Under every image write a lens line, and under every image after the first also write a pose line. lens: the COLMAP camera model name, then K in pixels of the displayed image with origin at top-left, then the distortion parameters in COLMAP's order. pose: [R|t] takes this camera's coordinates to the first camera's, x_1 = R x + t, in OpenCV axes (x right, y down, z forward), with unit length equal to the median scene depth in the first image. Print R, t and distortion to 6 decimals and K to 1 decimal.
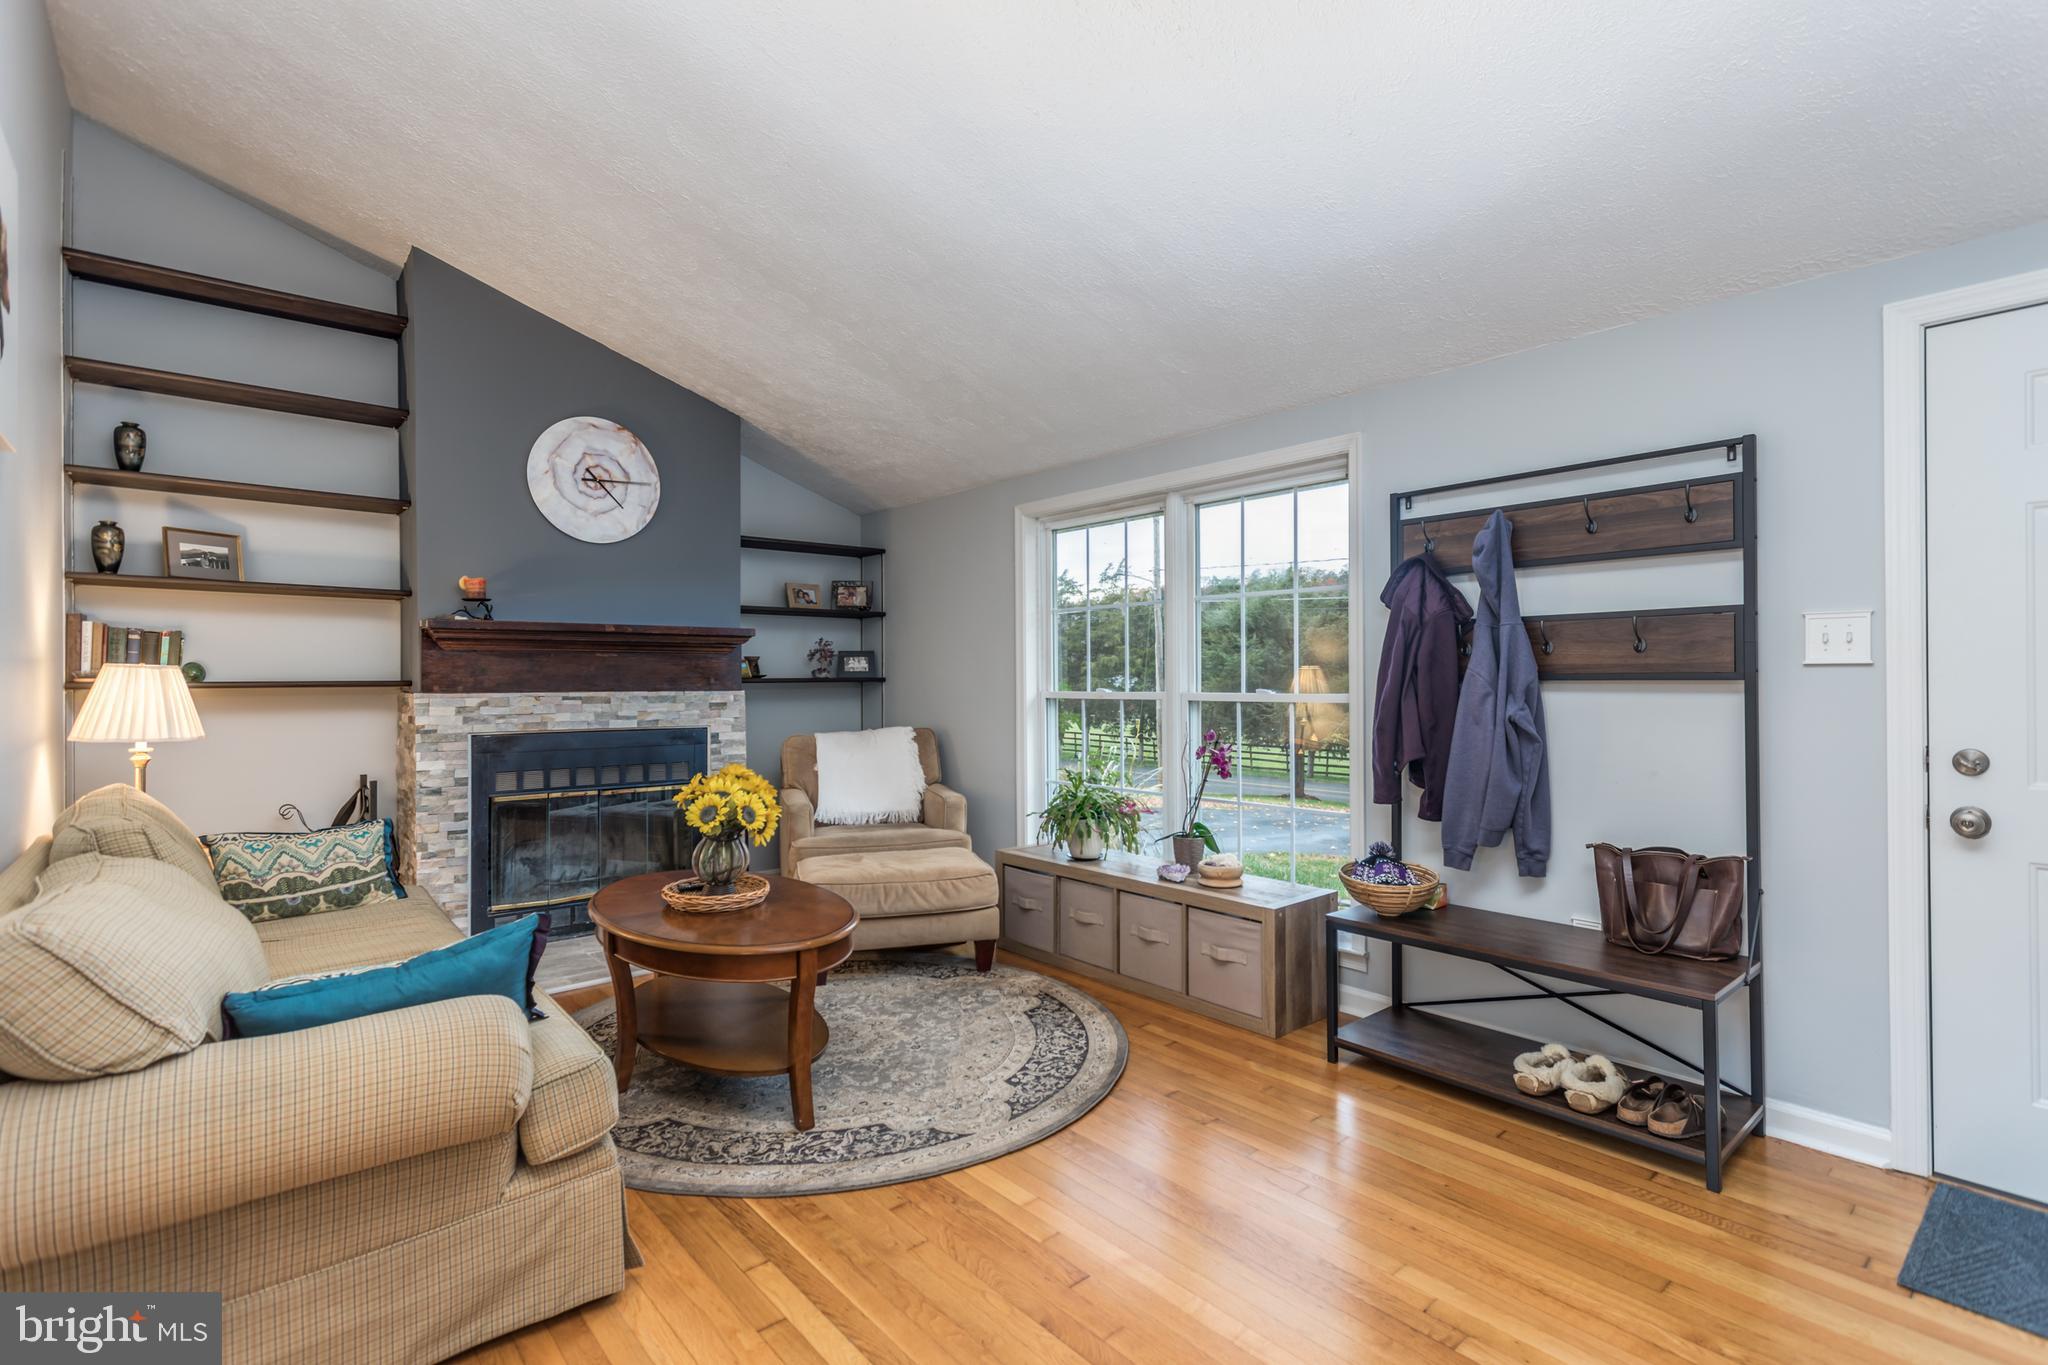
lens RADIAL K [[962.7, 0, 1023.3], [0, 962.7, 675.8], [0, 0, 1]] dist [0.003143, 0.002621]
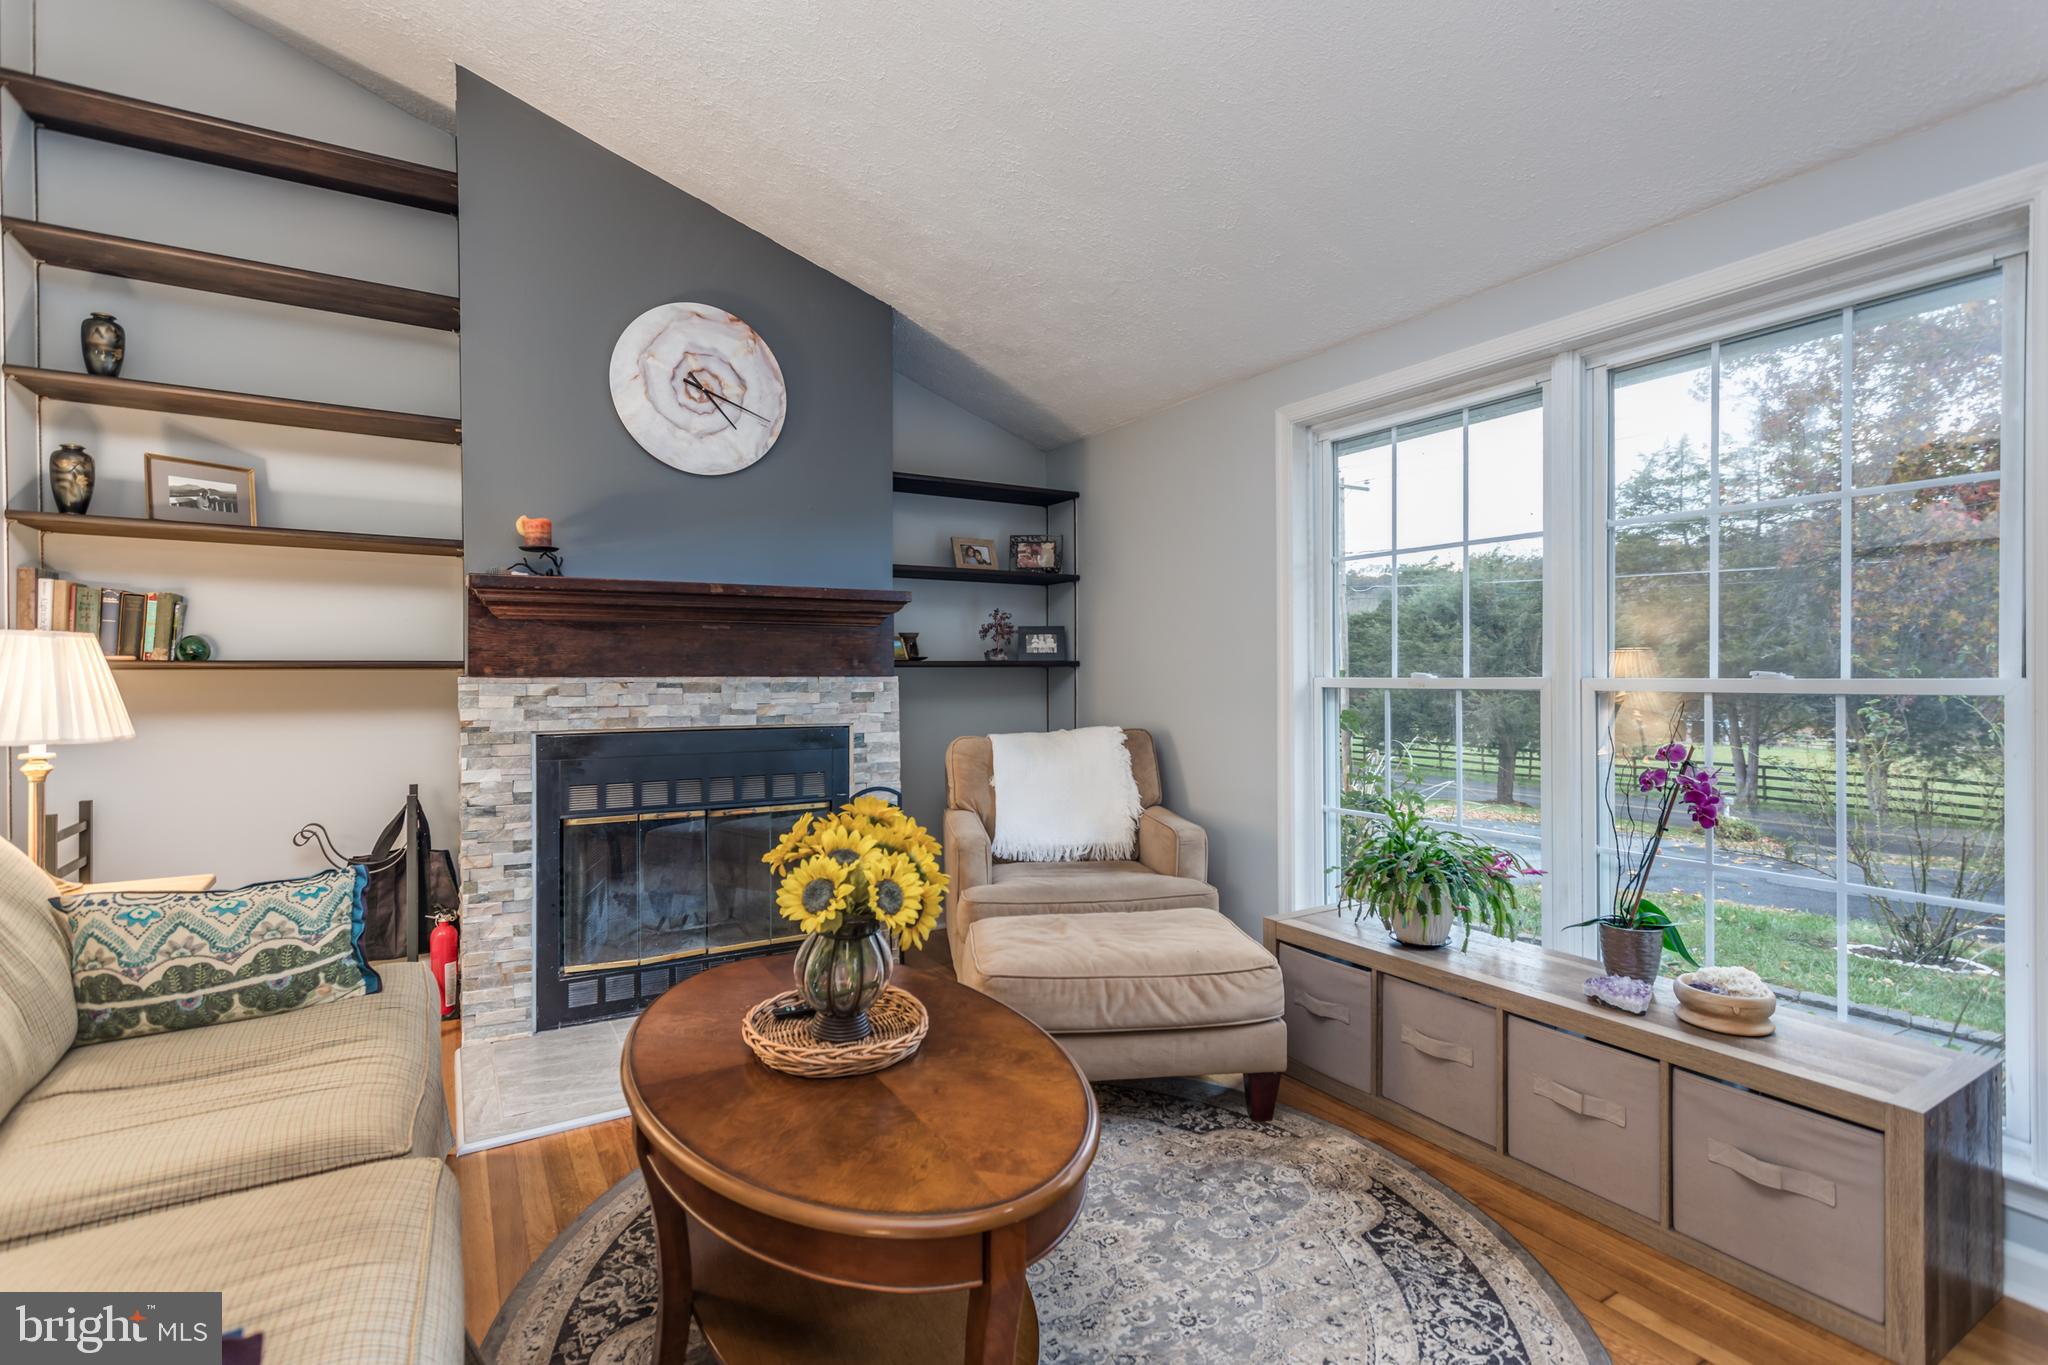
lens RADIAL K [[962.7, 0, 1023.4], [0, 962.7, 676.0], [0, 0, 1]] dist [0.003143, 0.002621]
pose [[0.986502, 0.001246, -0.163742, -0.090733], [-0.000131, 0.999977, 0.006821, 0.012418], [0.163747, -0.006708, 0.986480, 0.354201]]
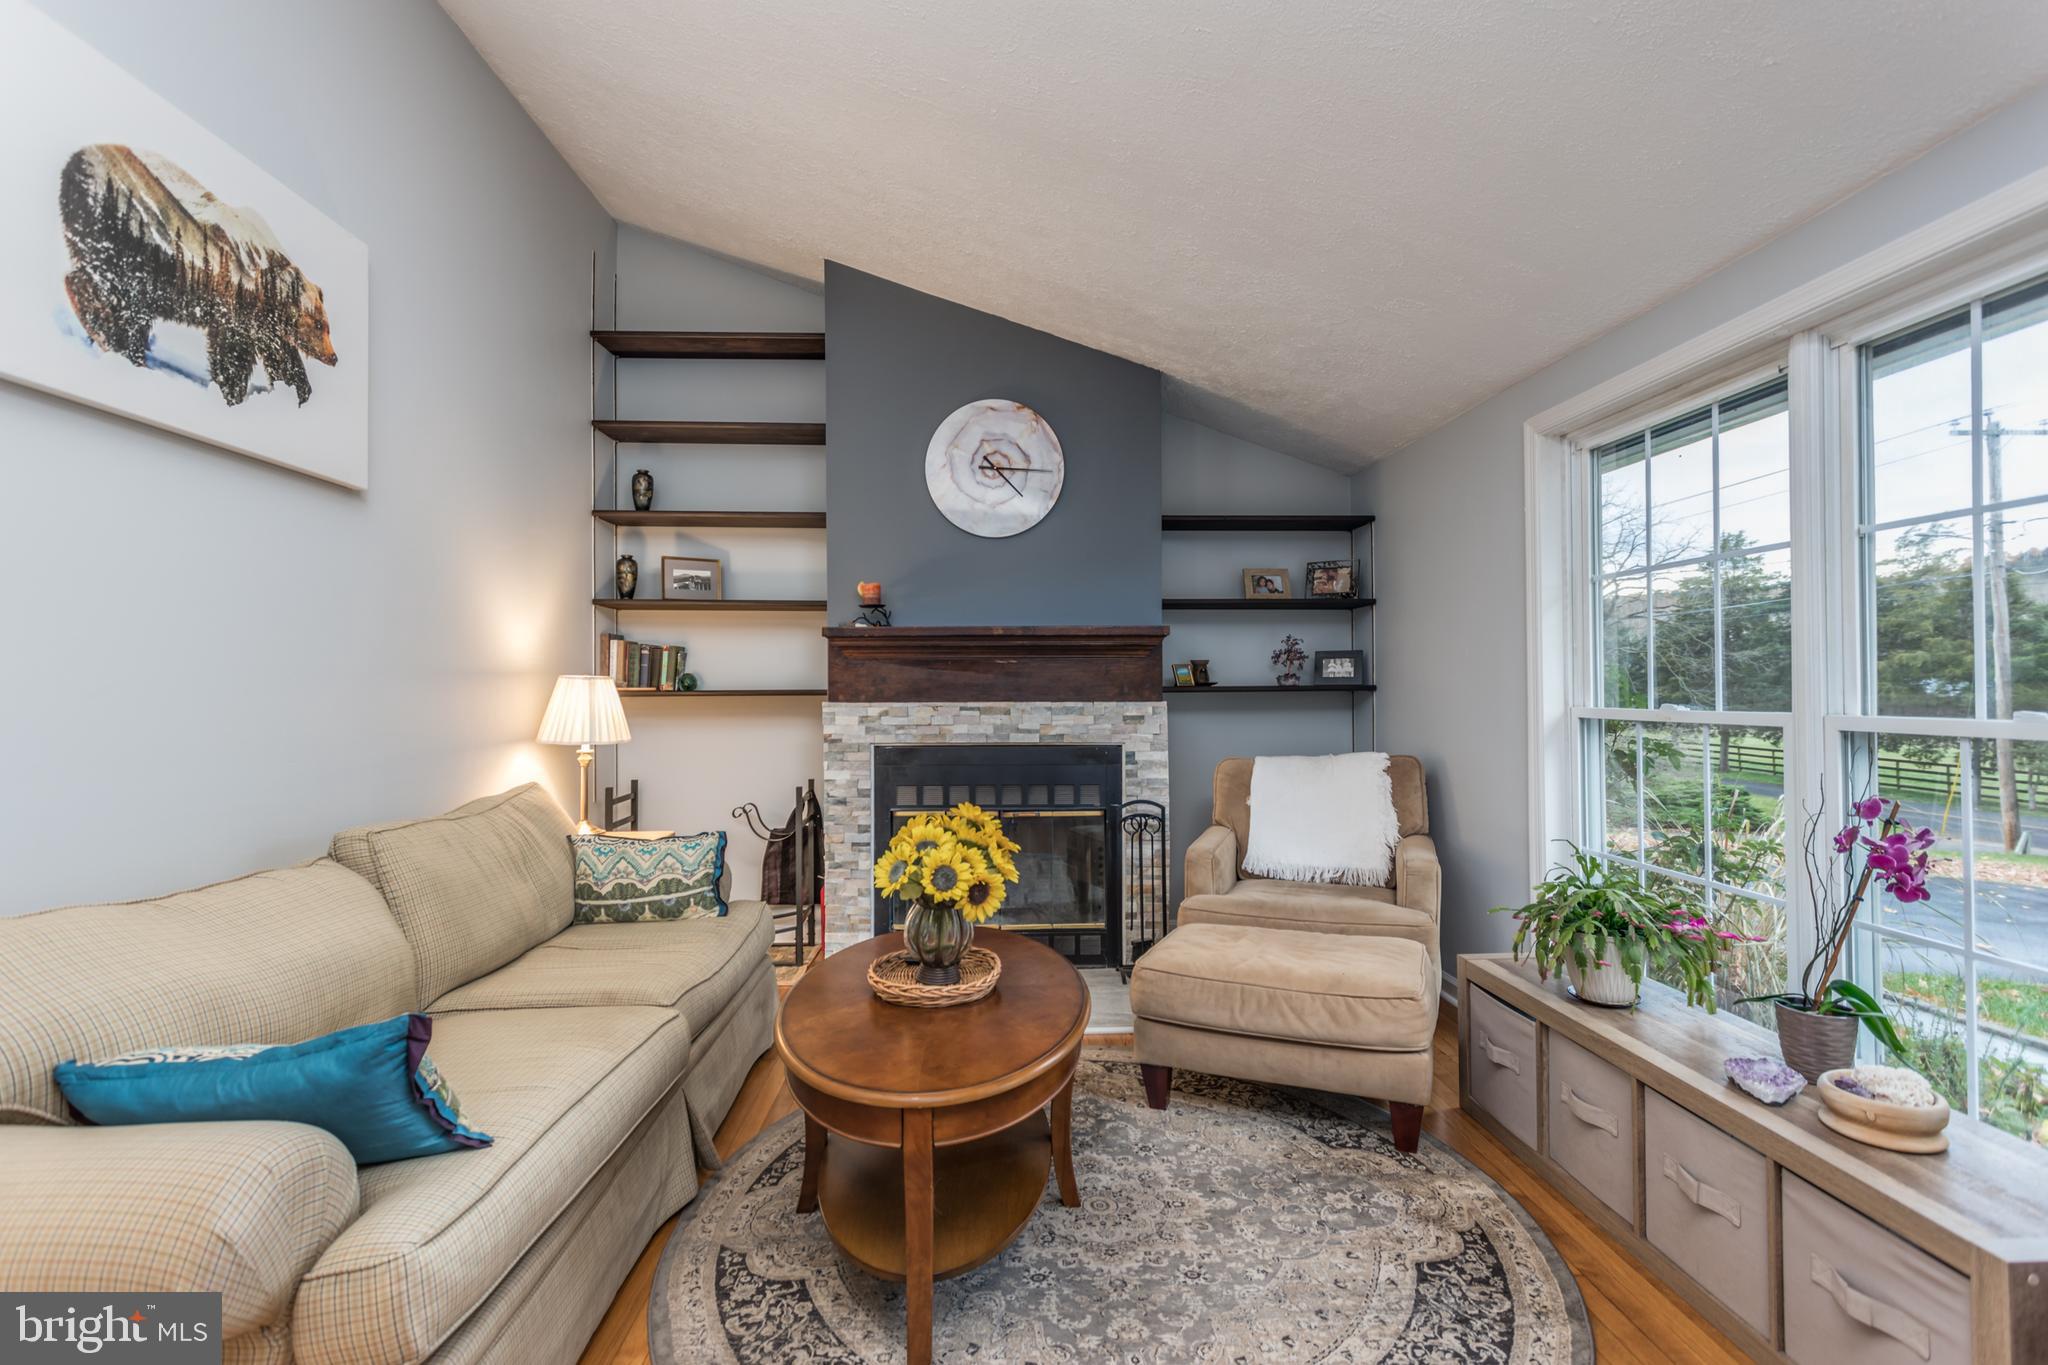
lens RADIAL K [[962.7, 0, 1022.4], [0, 962.7, 676.4], [0, 0, 1]] dist [0.003143, 0.002621]
pose [[0.787587, -0.006538, -0.616169, 0.152046], [0.003382, 0.999975, -0.006289, -0.001750], [0.616194, 0.002869, 0.787589, 0.343440]]
